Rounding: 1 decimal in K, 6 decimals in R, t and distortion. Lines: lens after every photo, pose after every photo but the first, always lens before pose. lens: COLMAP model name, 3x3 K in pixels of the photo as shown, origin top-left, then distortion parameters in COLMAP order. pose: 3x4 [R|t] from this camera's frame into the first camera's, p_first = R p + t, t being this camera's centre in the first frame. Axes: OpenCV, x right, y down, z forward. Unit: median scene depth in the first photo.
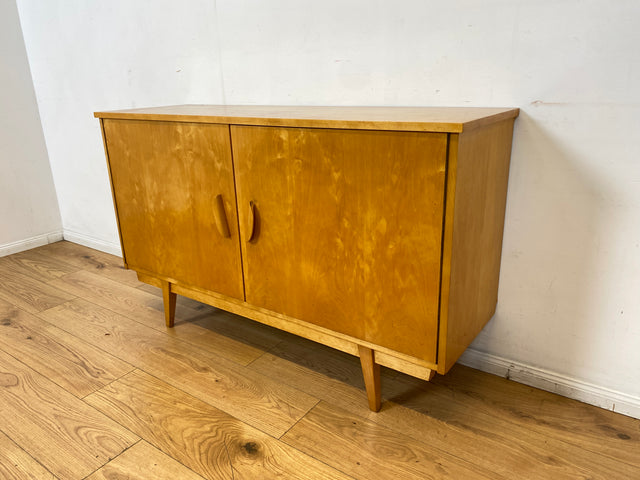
lens RADIAL K [[490.3, 0, 312.6], [0, 490.3, 241.2], [0, 0, 1]] dist [0.038422, -0.045902]
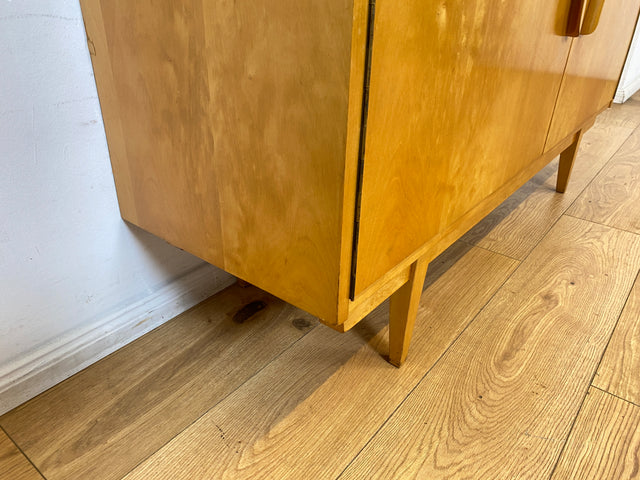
lens RADIAL K [[490.3, 0, 316.5], [0, 490.3, 245.3], [0, 0, 1]] dist [0.038422, -0.045902]
pose [[0.041491, -0.456539, 0.888735, -0.844670], [0.301698, 0.853705, 0.424460, -0.140881], [-0.952500, 0.250518, 0.173158, 1.346804]]
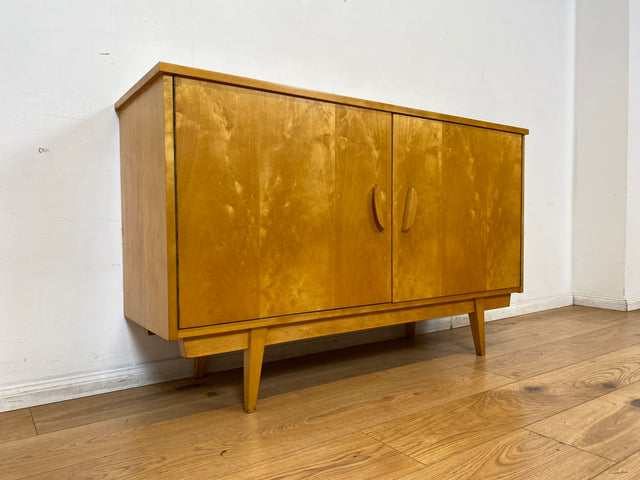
lens RADIAL K [[490.3, 0, 313.0], [0, 490.3, 245.3], [0, 0, 1]] dist [0.038422, -0.045902]
pose [[0.330486, -0.003040, 0.943806, -1.199519], [0.301424, 0.947965, -0.102494, 0.082108], [-0.894384, 0.318359, 0.314206, 0.915248]]
